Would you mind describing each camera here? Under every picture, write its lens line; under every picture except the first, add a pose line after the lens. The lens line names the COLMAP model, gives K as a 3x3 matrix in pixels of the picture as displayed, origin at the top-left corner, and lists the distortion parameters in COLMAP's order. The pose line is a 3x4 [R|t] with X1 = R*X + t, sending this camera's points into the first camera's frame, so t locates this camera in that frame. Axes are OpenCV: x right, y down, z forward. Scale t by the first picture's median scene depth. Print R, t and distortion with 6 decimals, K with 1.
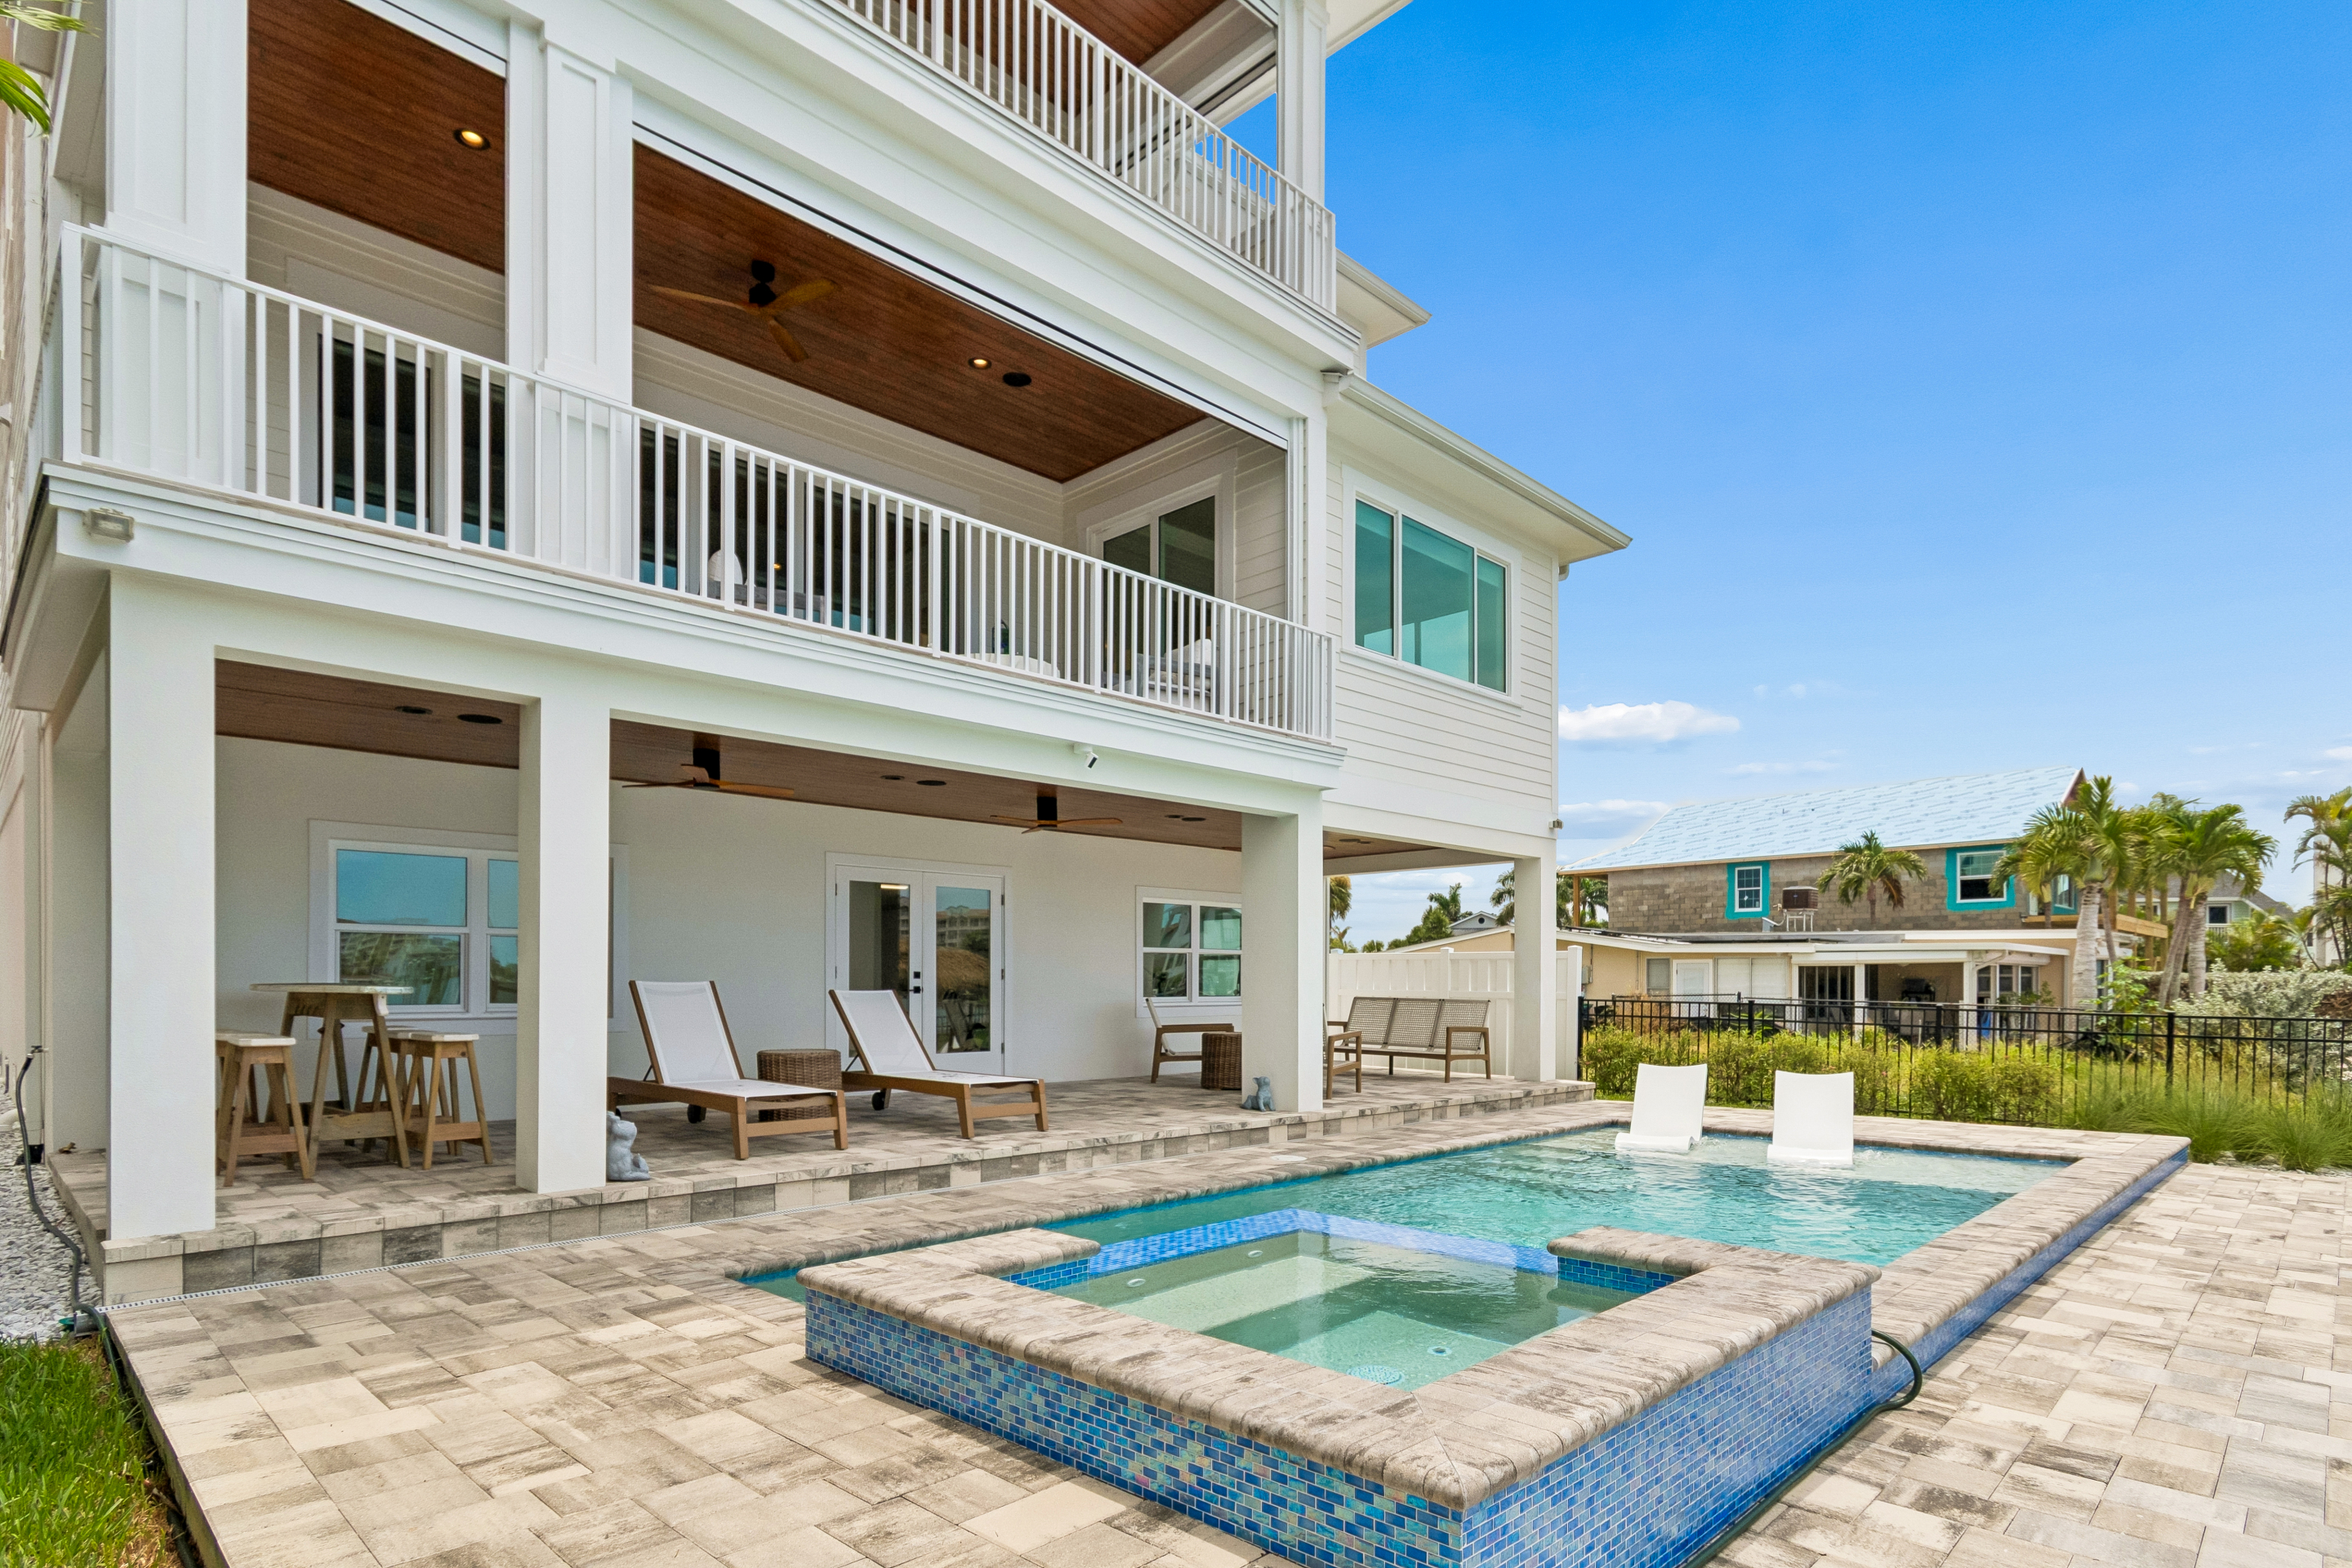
lens RADIAL K [[1171.0, 0, 1176.0], [0, 1171.0, 784.0], [0, 0, 1]] dist [0.000557, -0.002862]
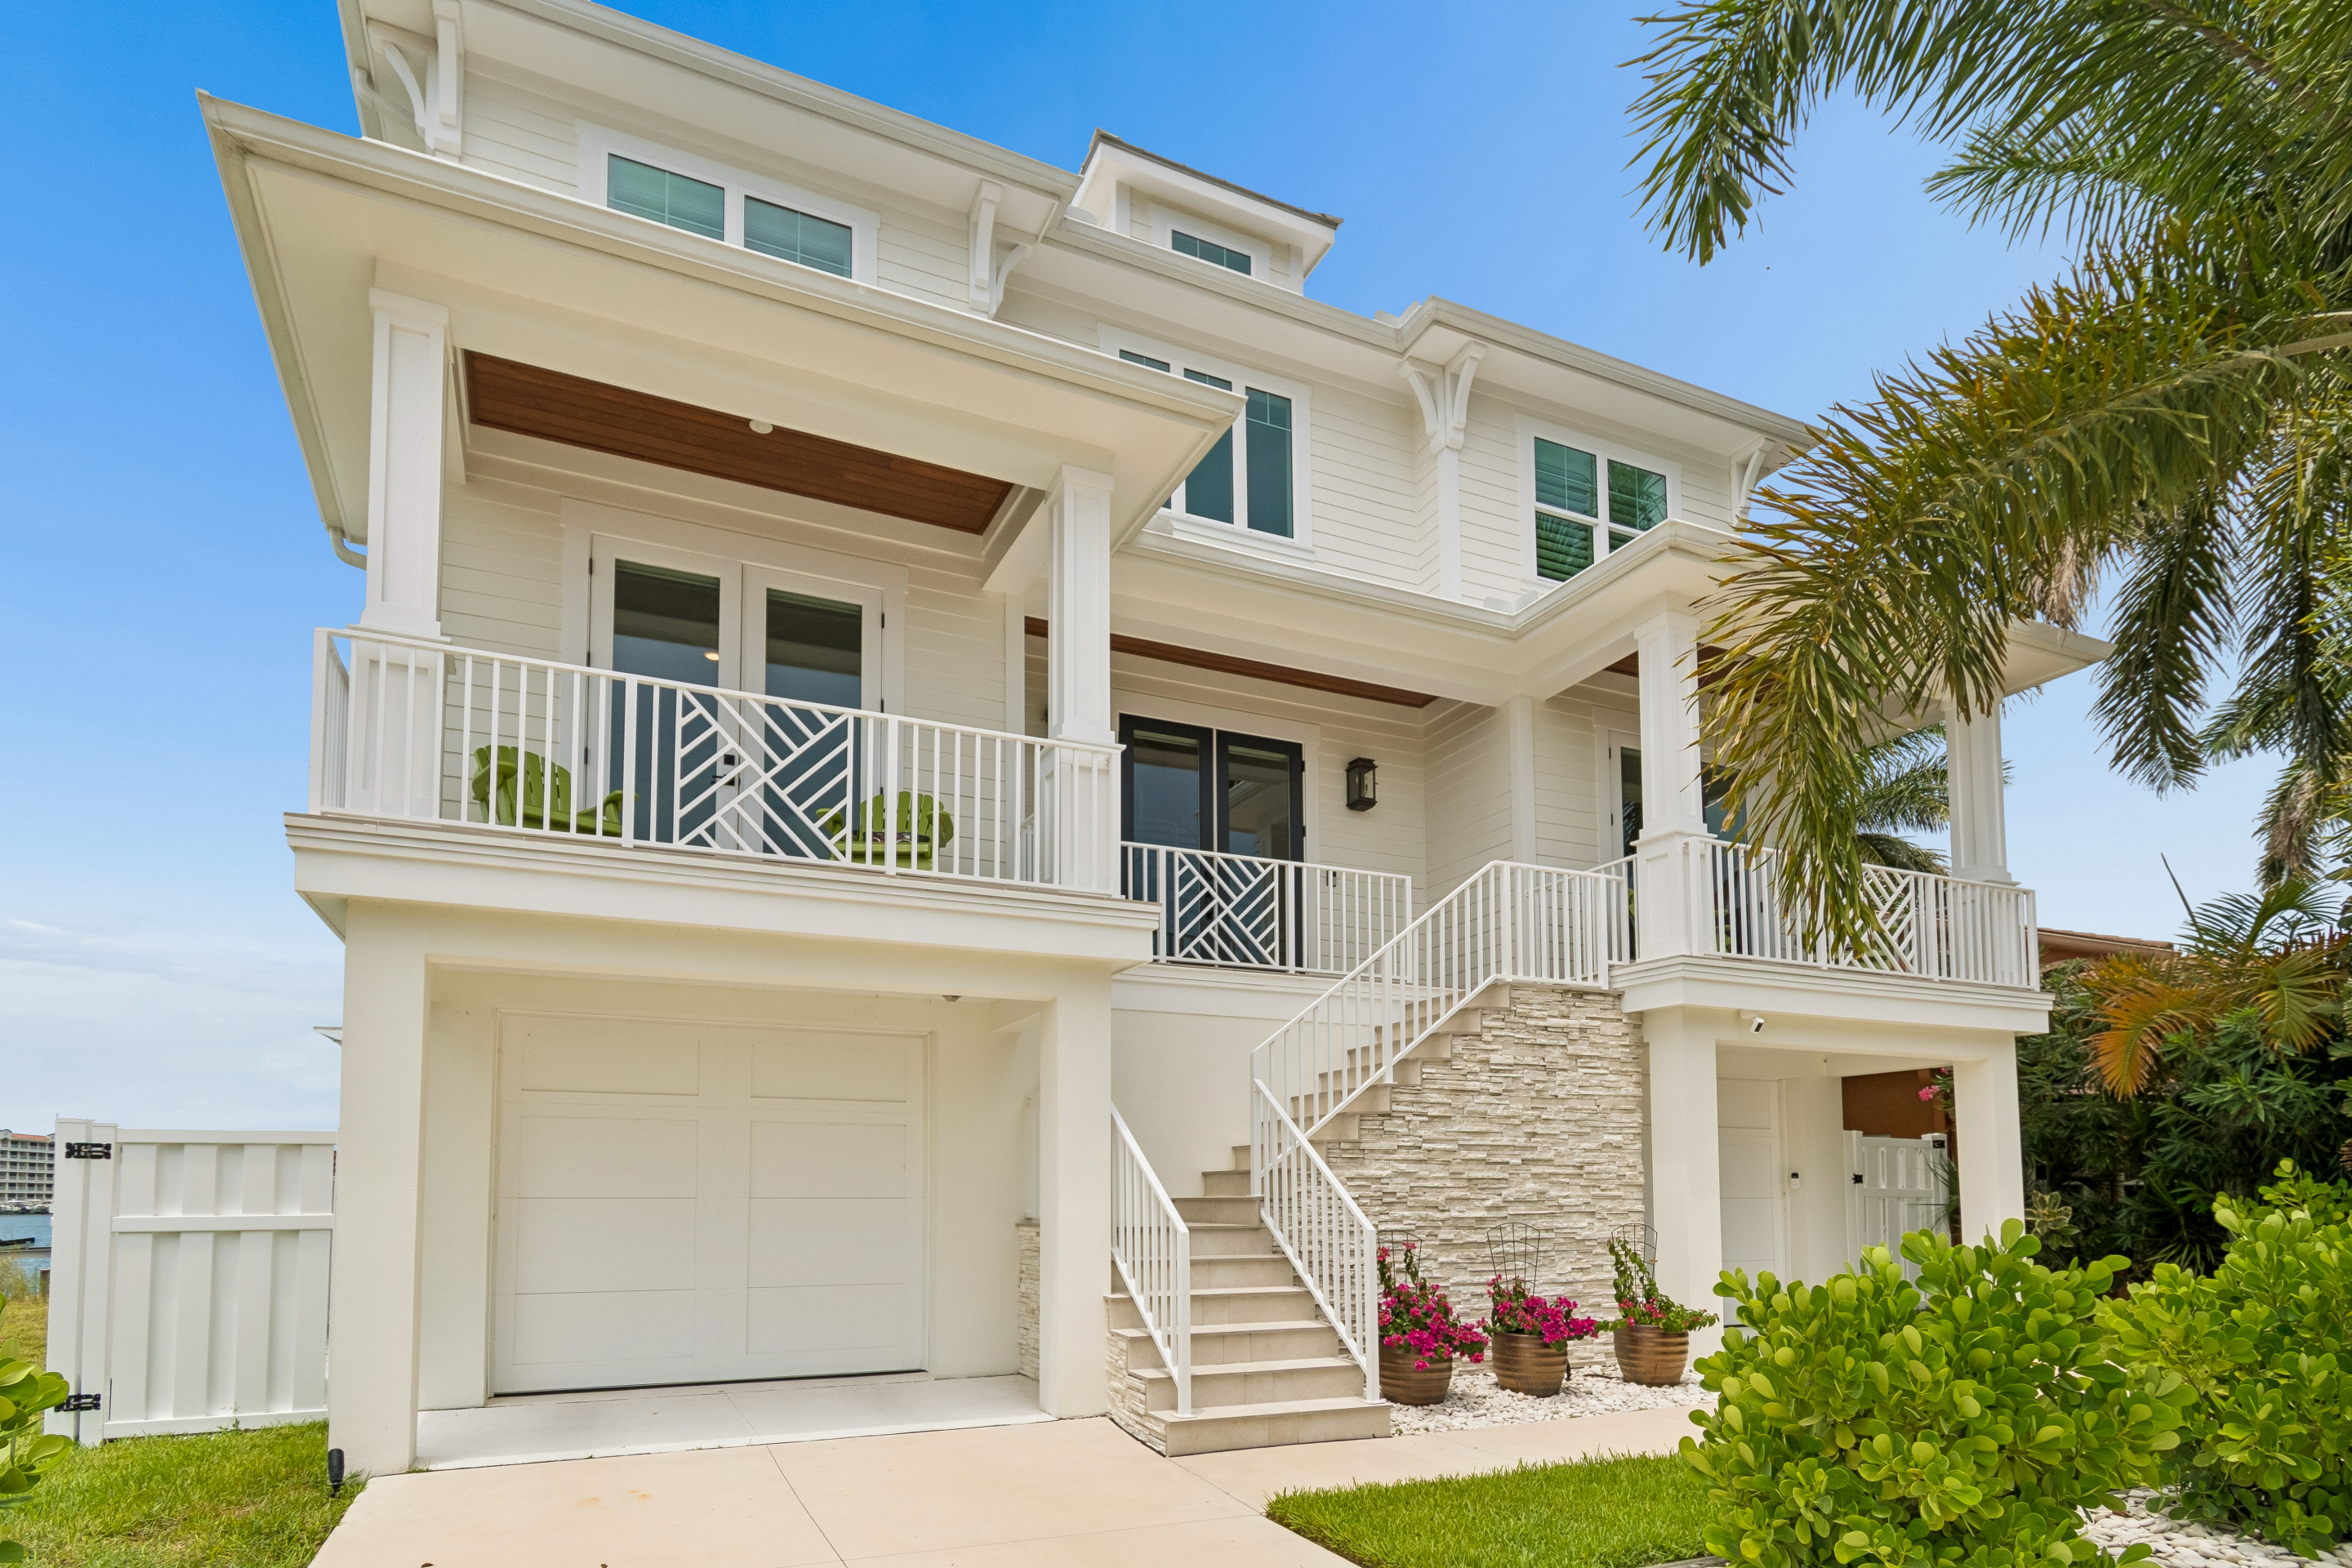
lens RADIAL K [[1153.0, 0, 1176.0], [0, 1153.0, 784.0], [0, 0, 1]] dist [0.002605, 0.000867]
pose [[0.934202, -0.155917, -0.320869, 0.398285], [0.080594, 0.968423, -0.235928, 0.066311], [0.347522, 0.194544, 0.917268, 0.362453]]
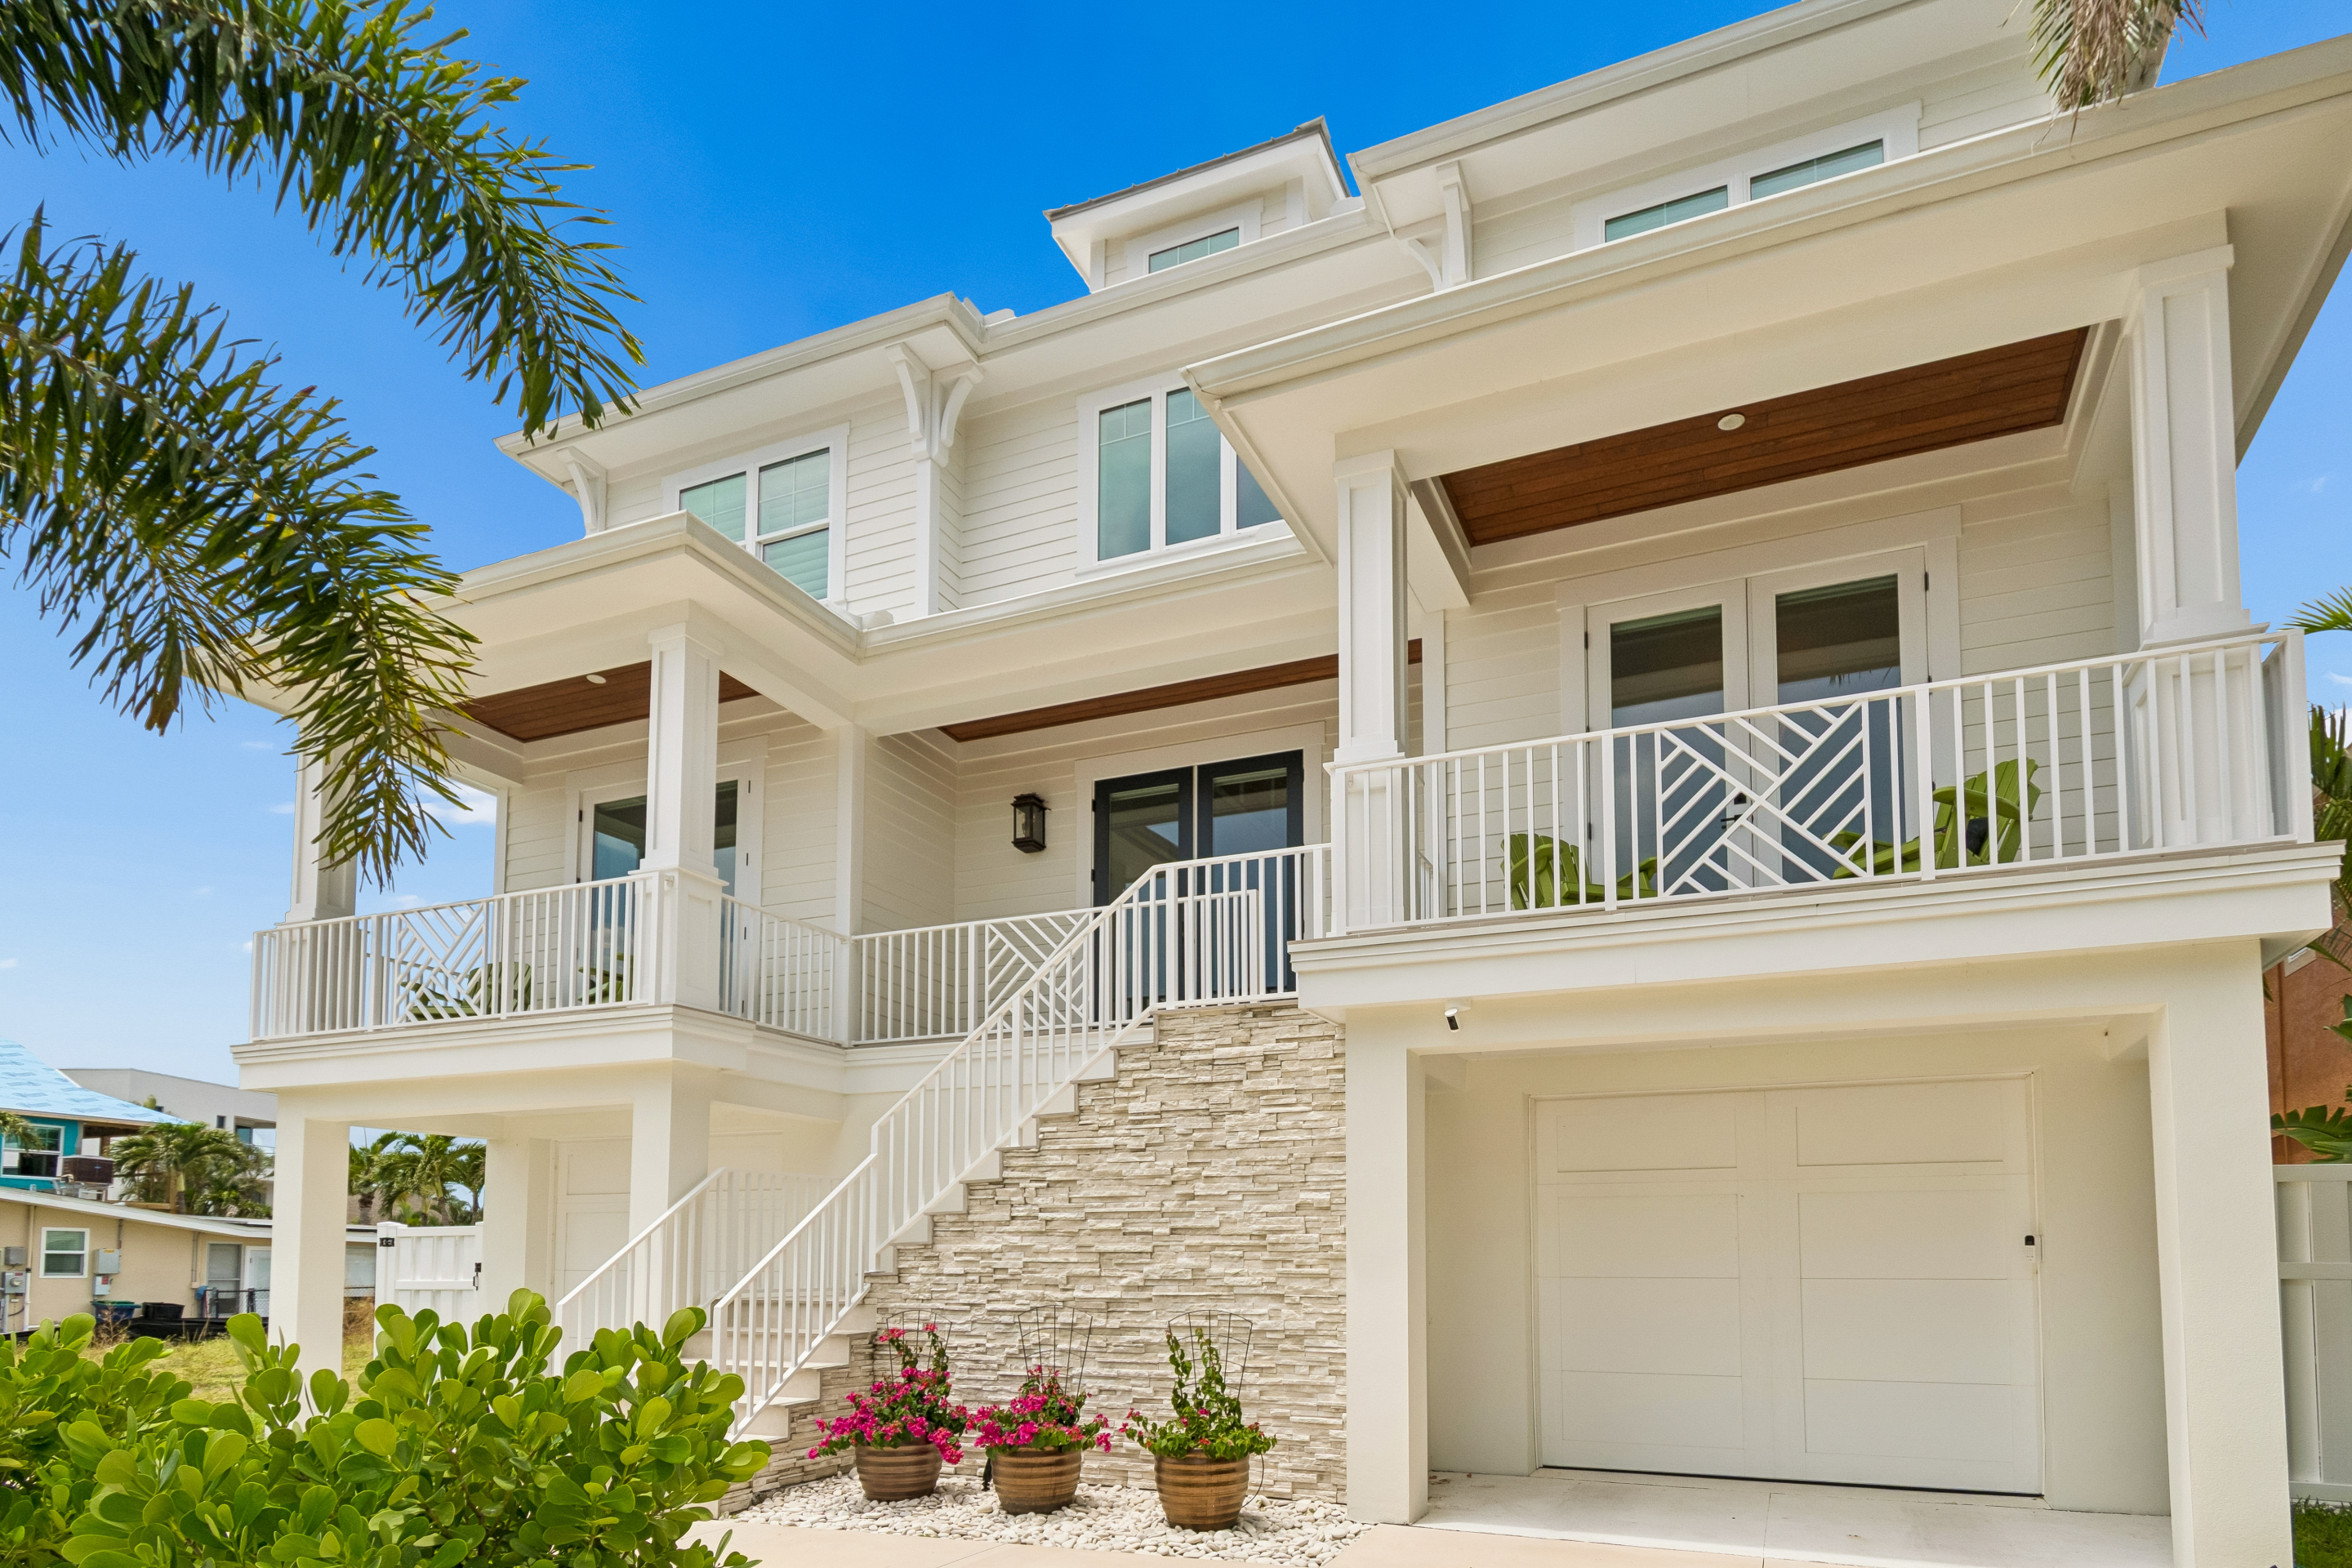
lens RADIAL K [[1262.6, 0, 1212.4], [0, 1262.6, 774.2], [0, 0, 1]] dist [0.004413, 0.000025]
pose [[0.371769, -0.376086, -0.848732, 0.435007], [0.124766, 0.926209, -0.355767, 0.072157], [0.919903, 0.026370, 0.391259, 0.396891]]
